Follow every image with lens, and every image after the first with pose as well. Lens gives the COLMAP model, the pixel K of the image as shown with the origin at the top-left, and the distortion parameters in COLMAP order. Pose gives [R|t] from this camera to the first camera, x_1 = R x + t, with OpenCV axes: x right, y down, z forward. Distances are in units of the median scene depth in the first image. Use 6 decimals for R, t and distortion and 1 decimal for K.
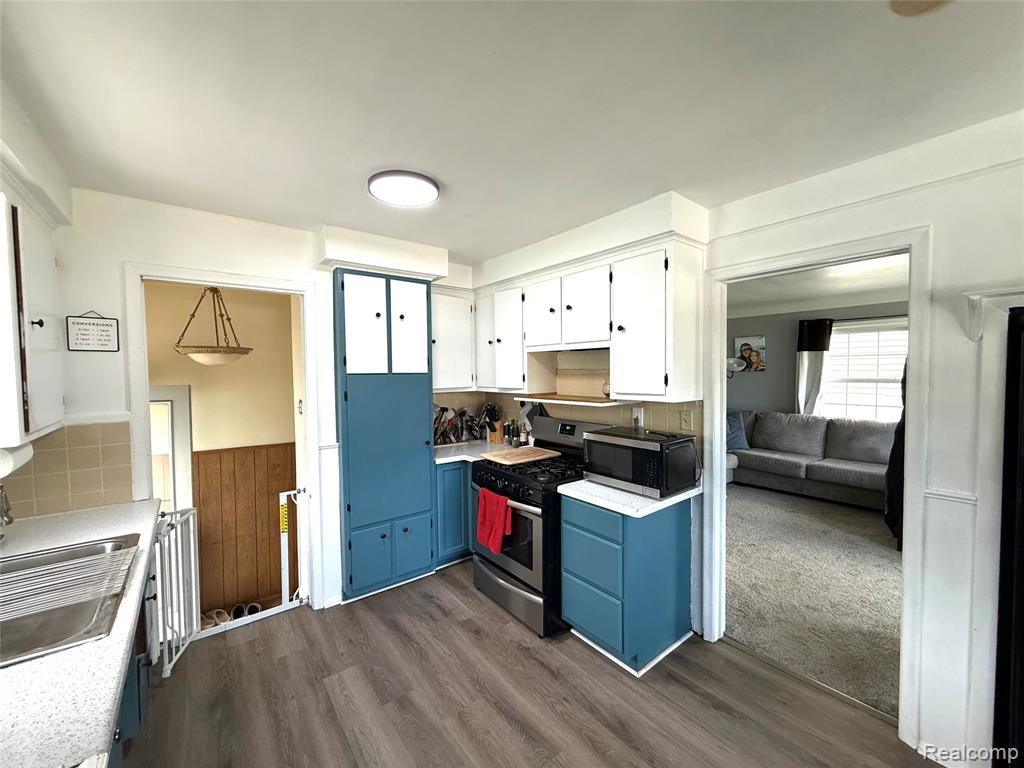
lens RADIAL K [[408.2, 0, 508.6], [0, 408.2, 384.1], [0, 0, 1]] dist [-0.000577, -0.000042]
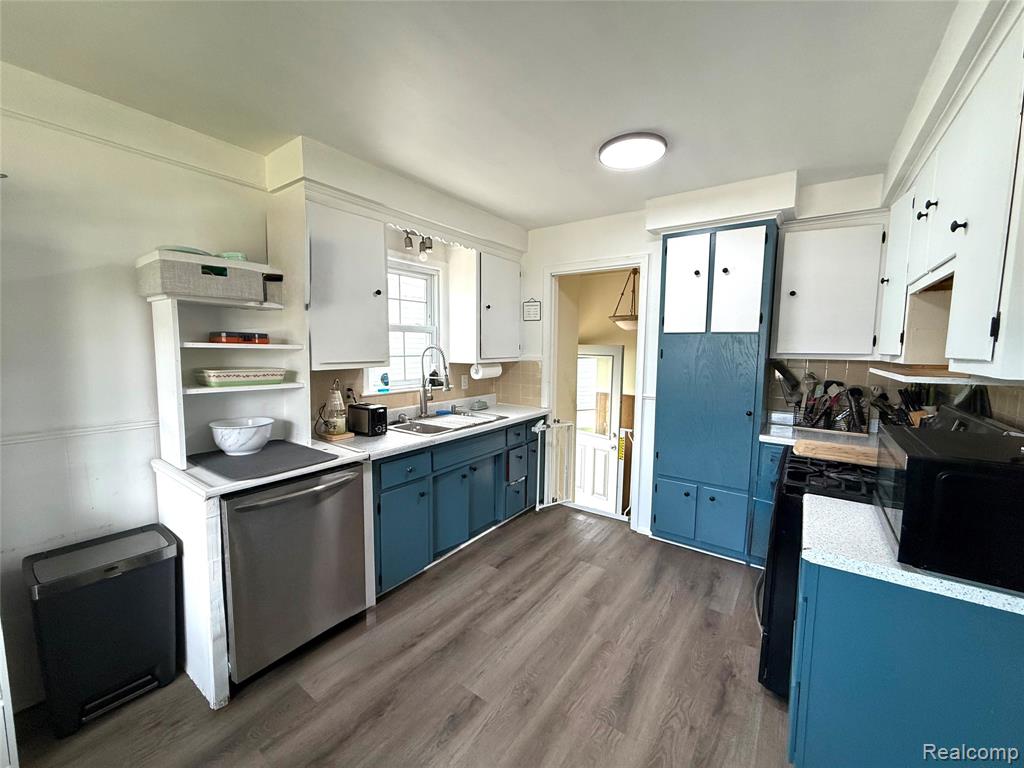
lens RADIAL K [[408.2, 0, 508.6], [0, 408.2, 384.1], [0, 0, 1]] dist [-0.000577, -0.000042]
pose [[0.272943, 0.101555, -0.956655, 0.644265], [-0.044650, 0.994678, 0.092852, 0.032455], [0.960993, 0.017372, 0.276025, 0.362402]]
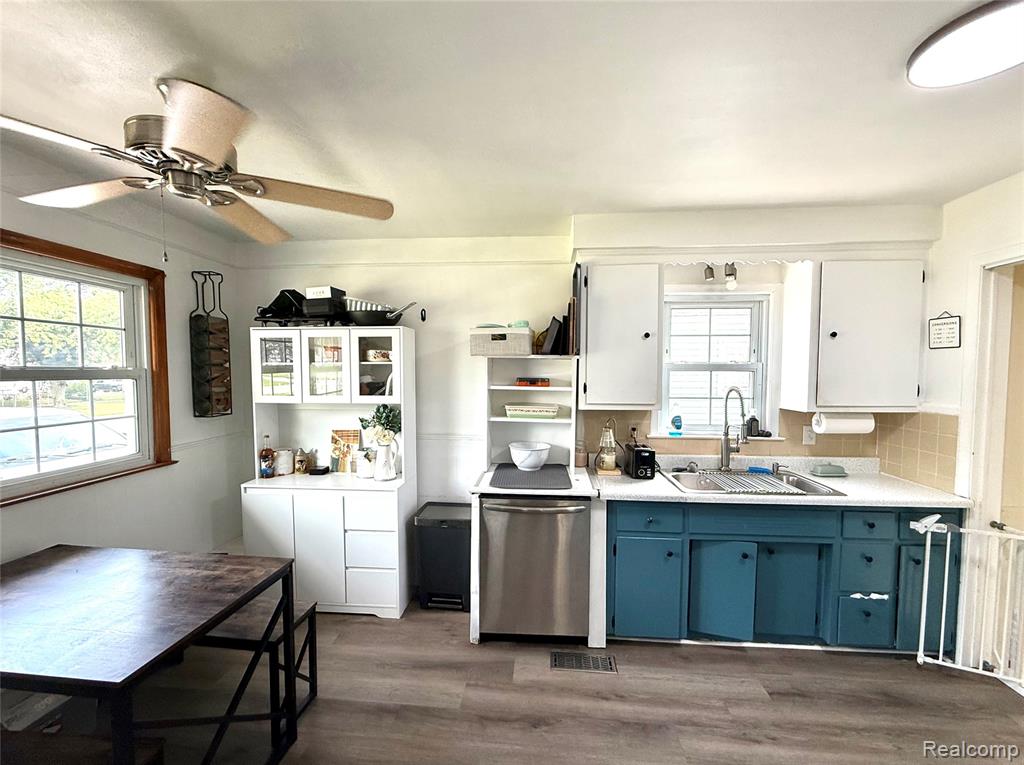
lens RADIAL K [[429.7, 0, 512.8], [0, 429.7, 390.6], [0, 0, 1]] dist [-0.000084, 0.000024]
pose [[-0.682056, 0.041331, -0.730131, 0.568101], [-0.021413, 0.996845, 0.076432, -0.026855], [0.730986, 0.067765, -0.679019, 0.845263]]
